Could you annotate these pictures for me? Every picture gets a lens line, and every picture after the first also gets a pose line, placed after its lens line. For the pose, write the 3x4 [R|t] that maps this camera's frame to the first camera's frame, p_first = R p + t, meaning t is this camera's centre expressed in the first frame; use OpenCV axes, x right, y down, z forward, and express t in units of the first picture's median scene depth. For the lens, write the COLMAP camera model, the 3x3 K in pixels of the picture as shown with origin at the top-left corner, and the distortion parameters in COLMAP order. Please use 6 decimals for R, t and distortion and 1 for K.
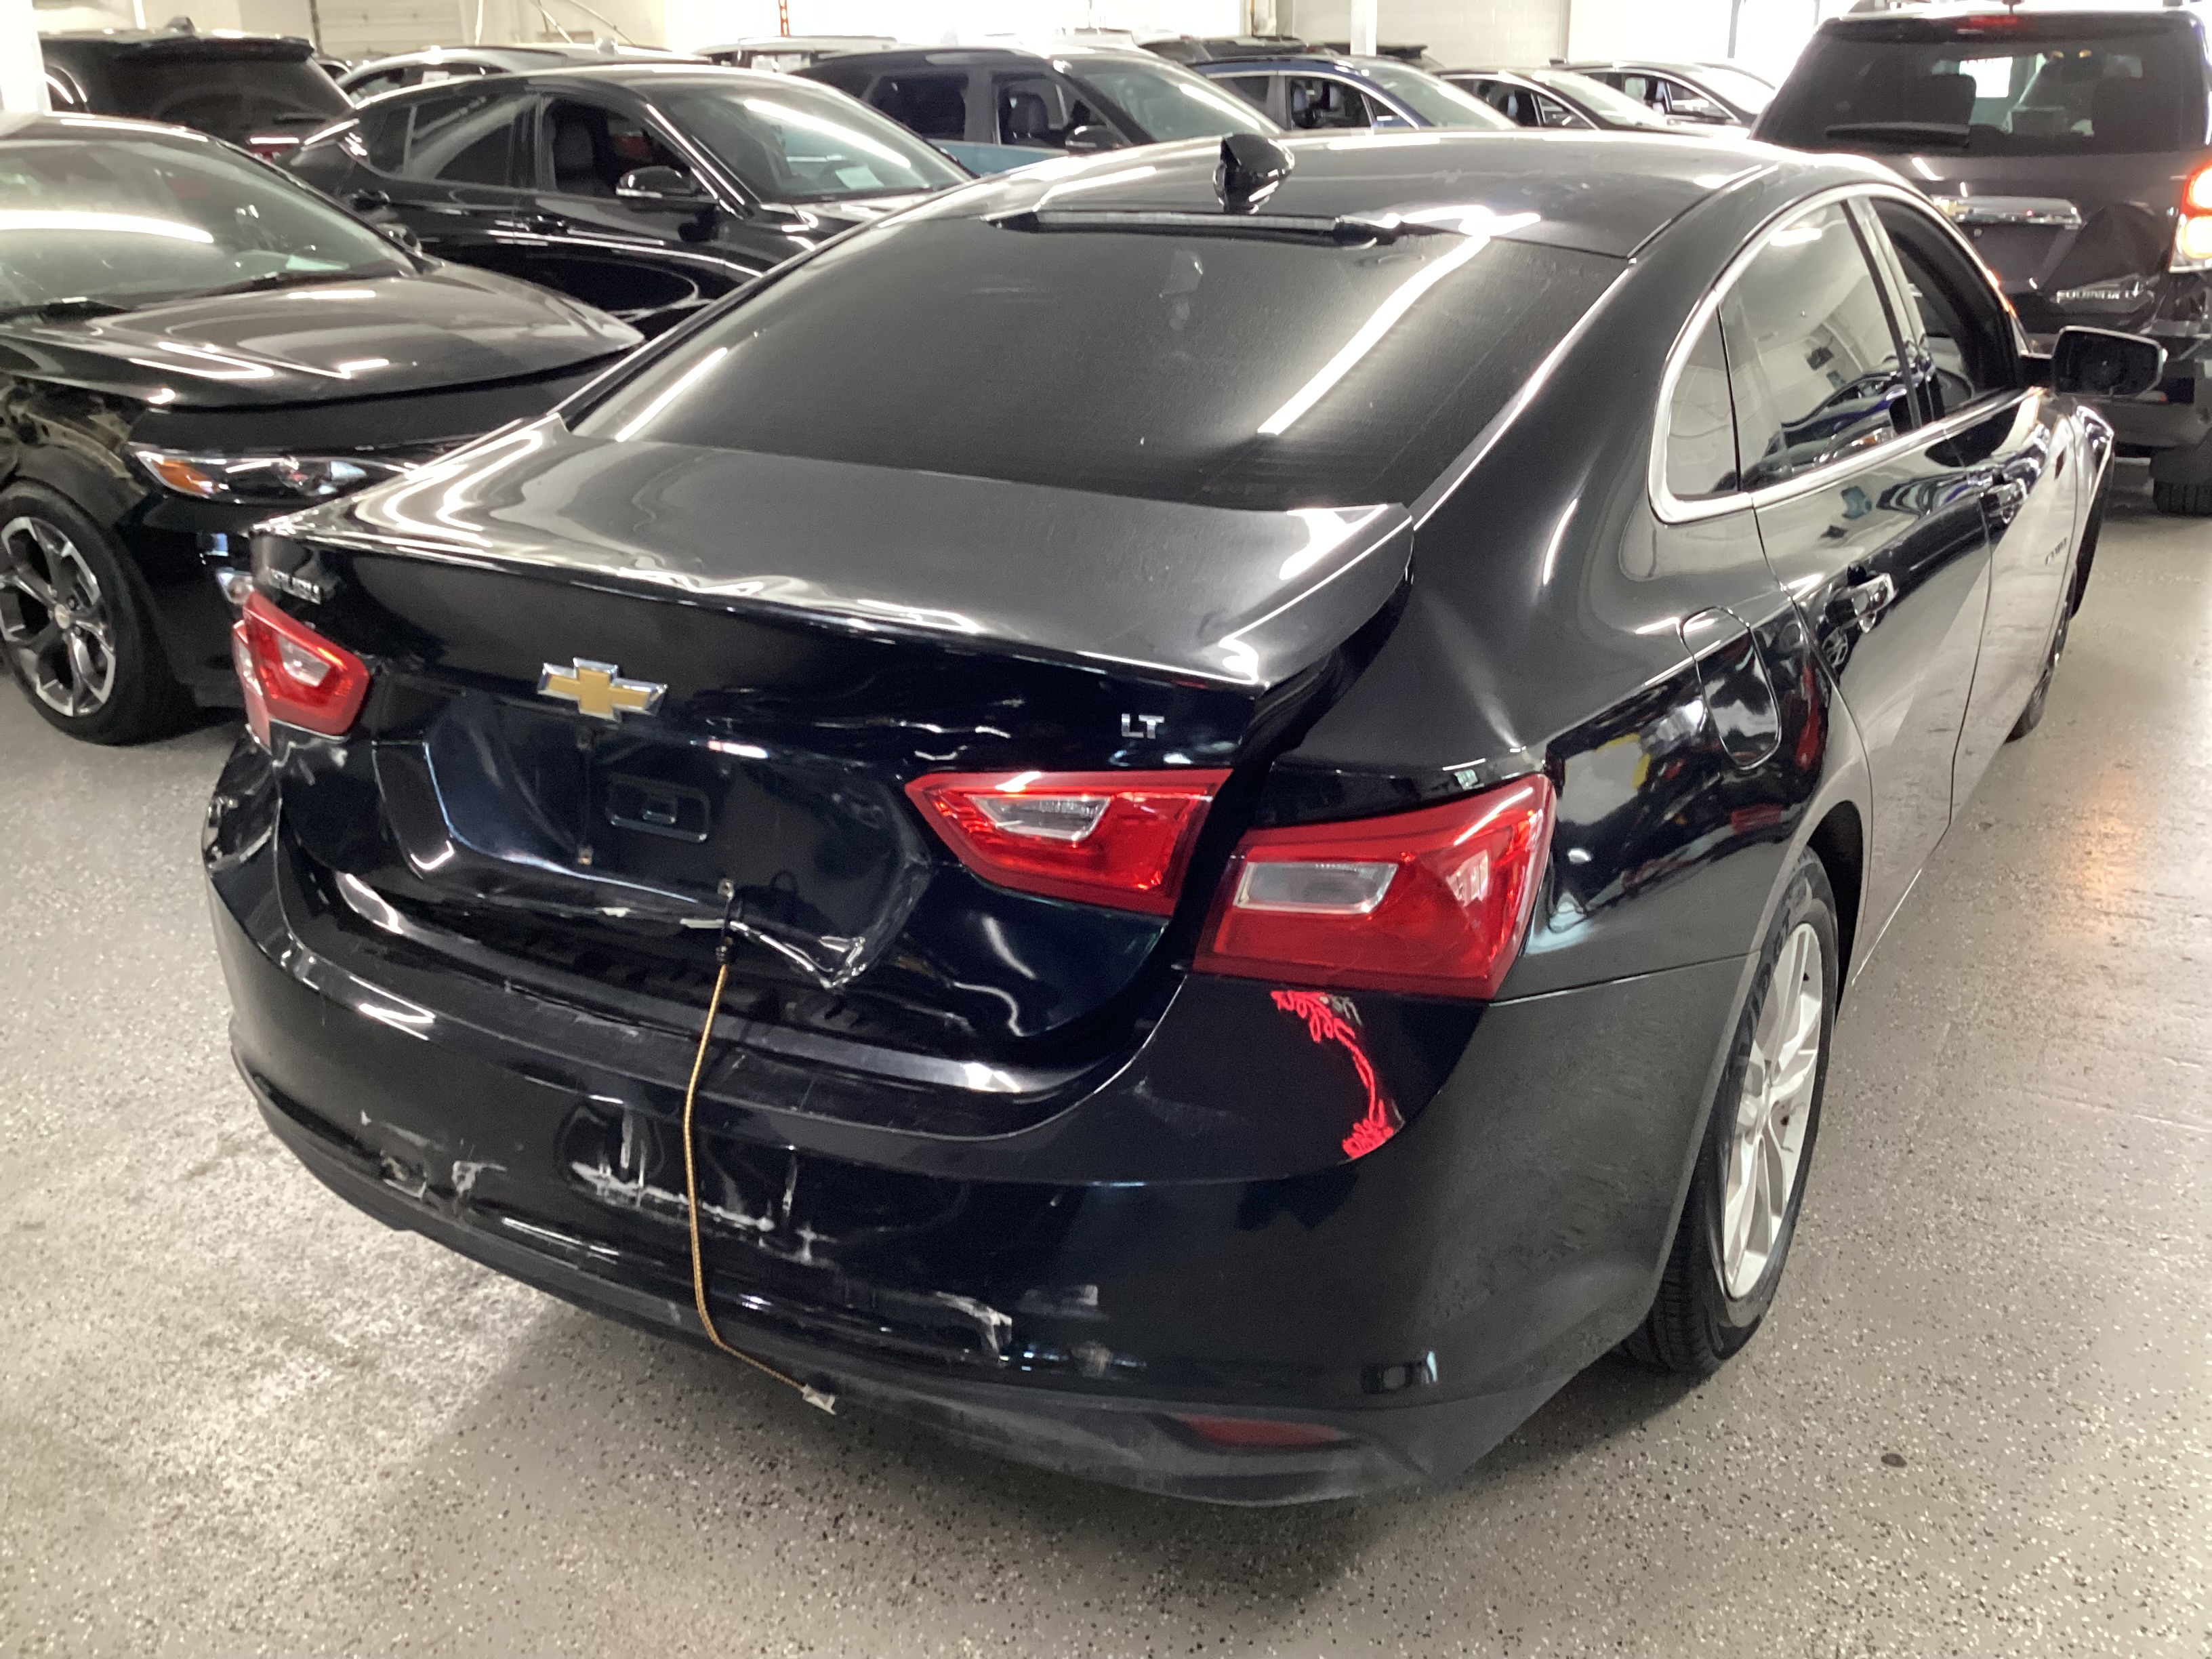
lens RADIAL K [[2067.9, 0, 1117.3], [0, 2067.9, 824.1], [0, 0, 1]] dist [0.062389, 0.000000]
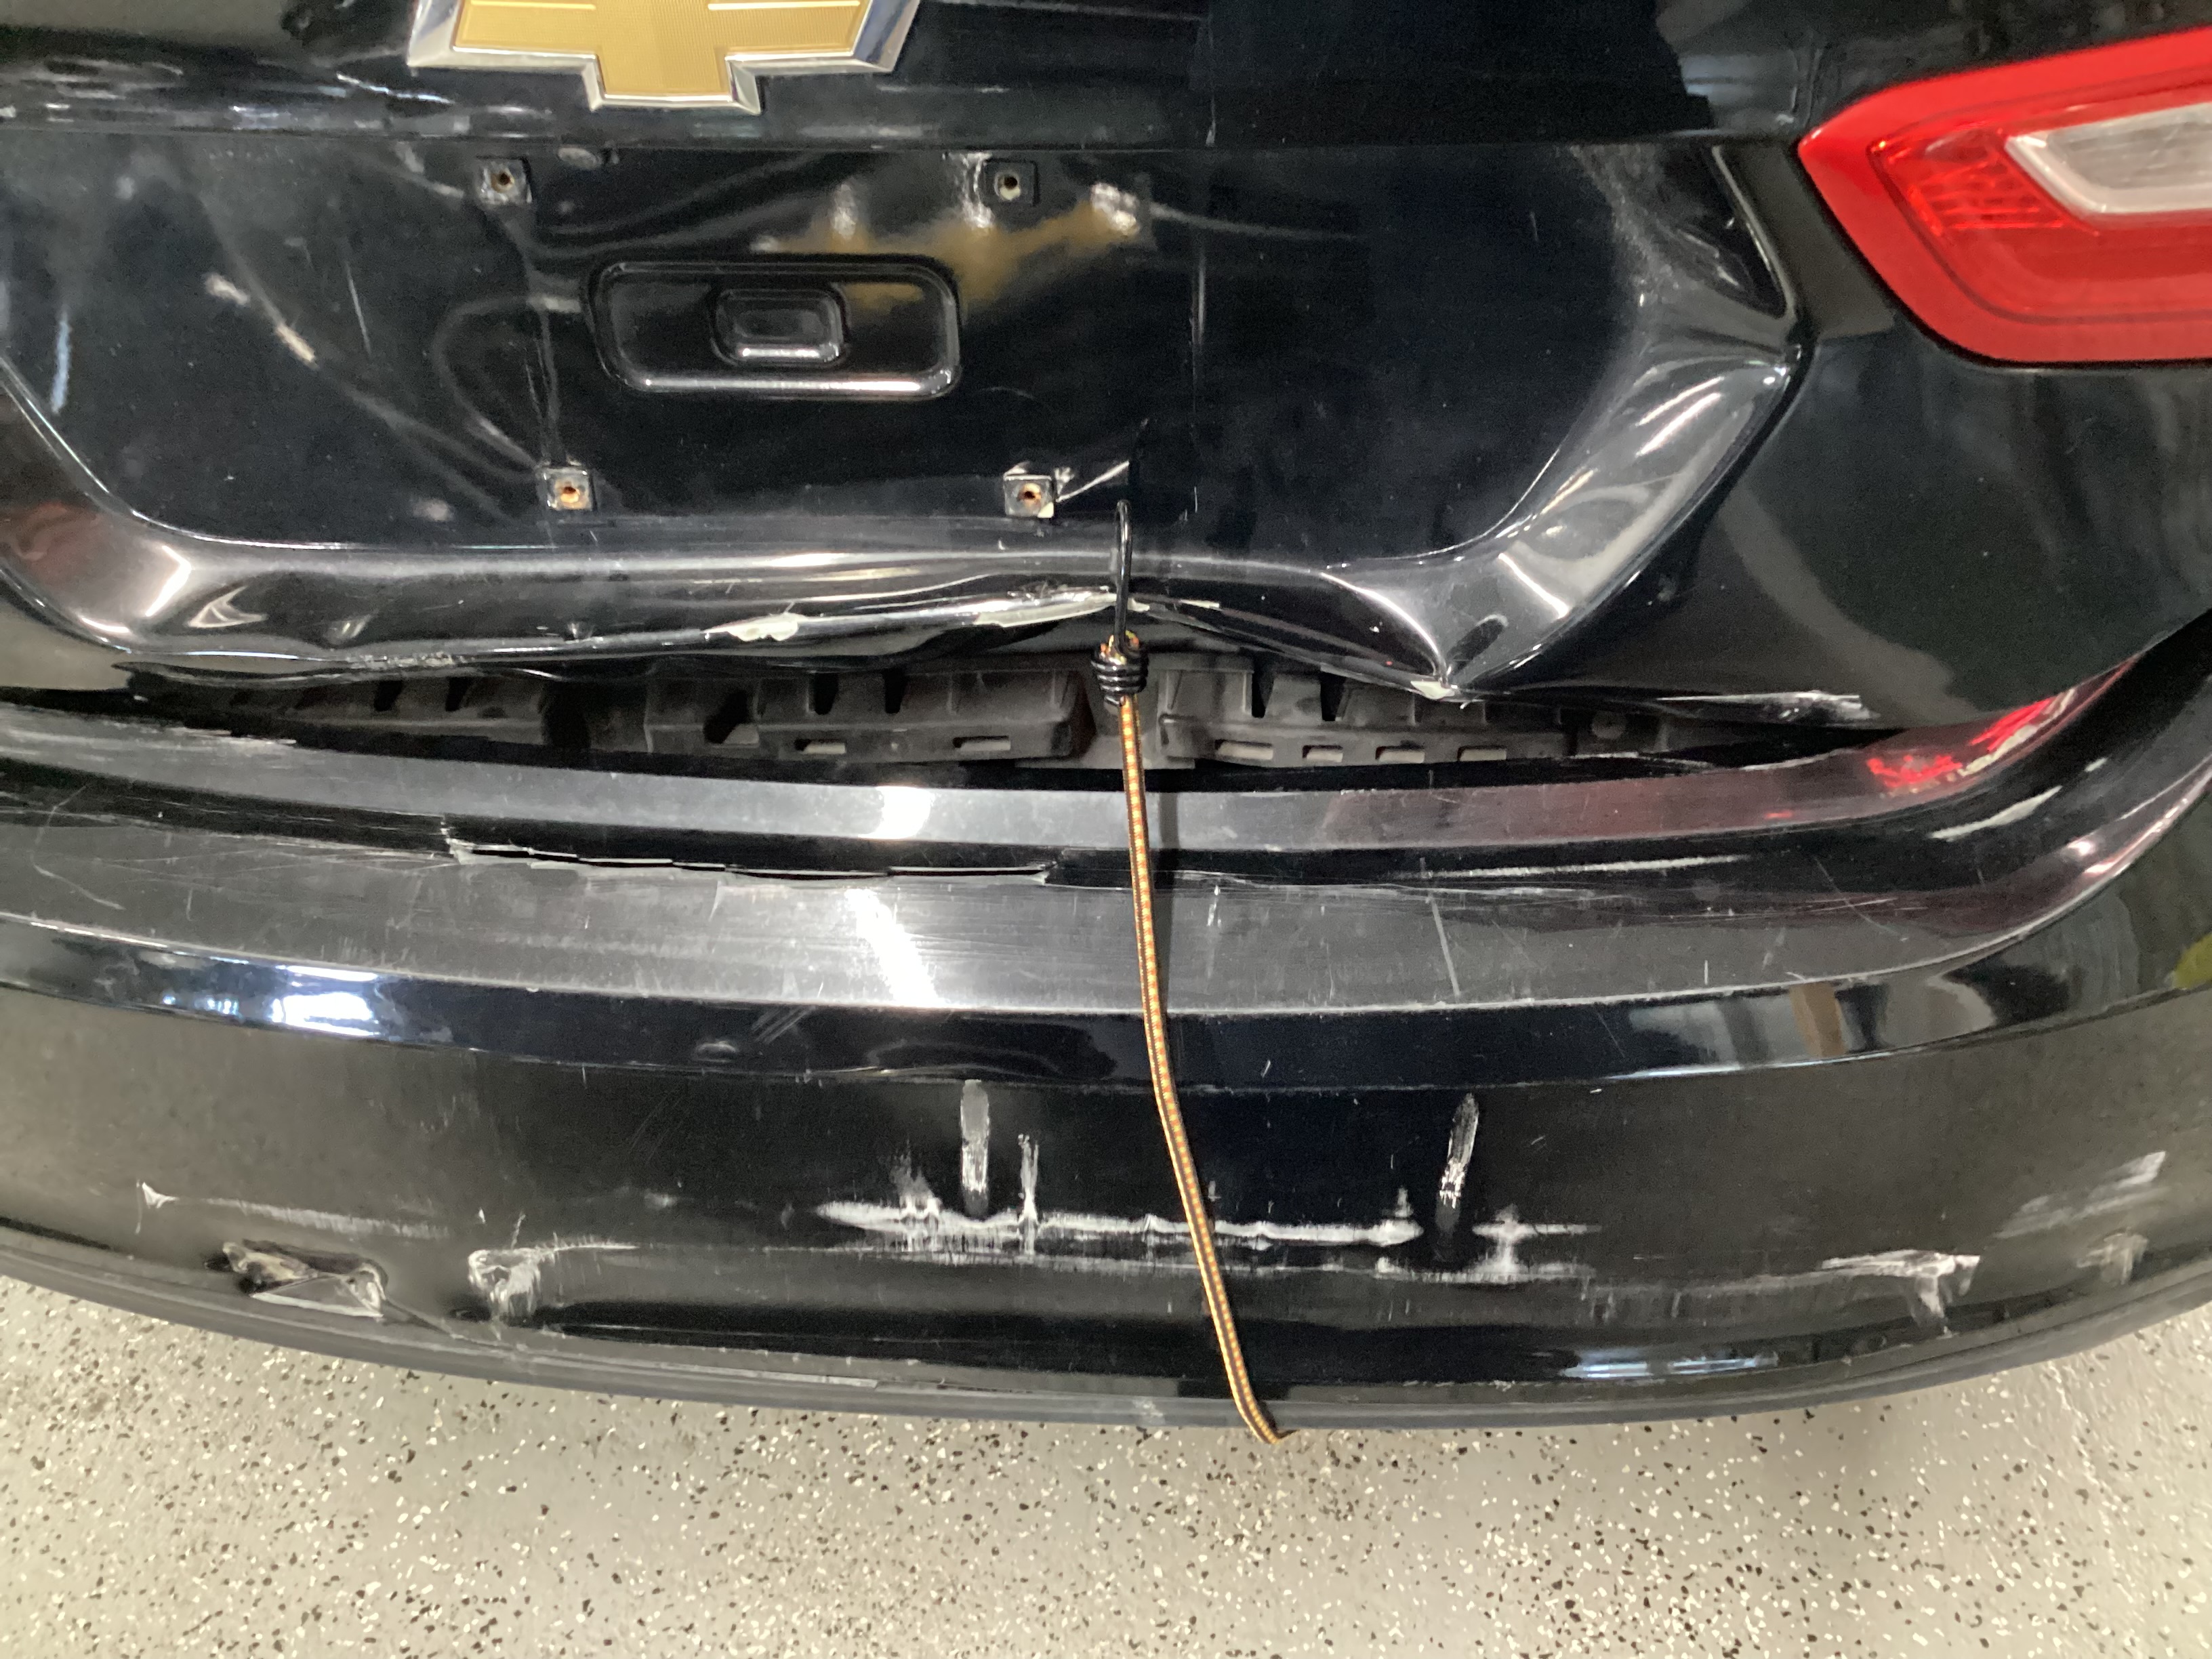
lens RADIAL K [[2067.9, 0, 1103.4], [0, 2067.9, 837.6], [0, 0, 1]] dist [0.062389, 0.000000]
pose [[0.910083, -0.310659, 0.274297, -0.308853], [0.175300, 0.888318, 0.424453, -0.075741], [-0.375523, -0.338203, 0.862903, 0.649864]]
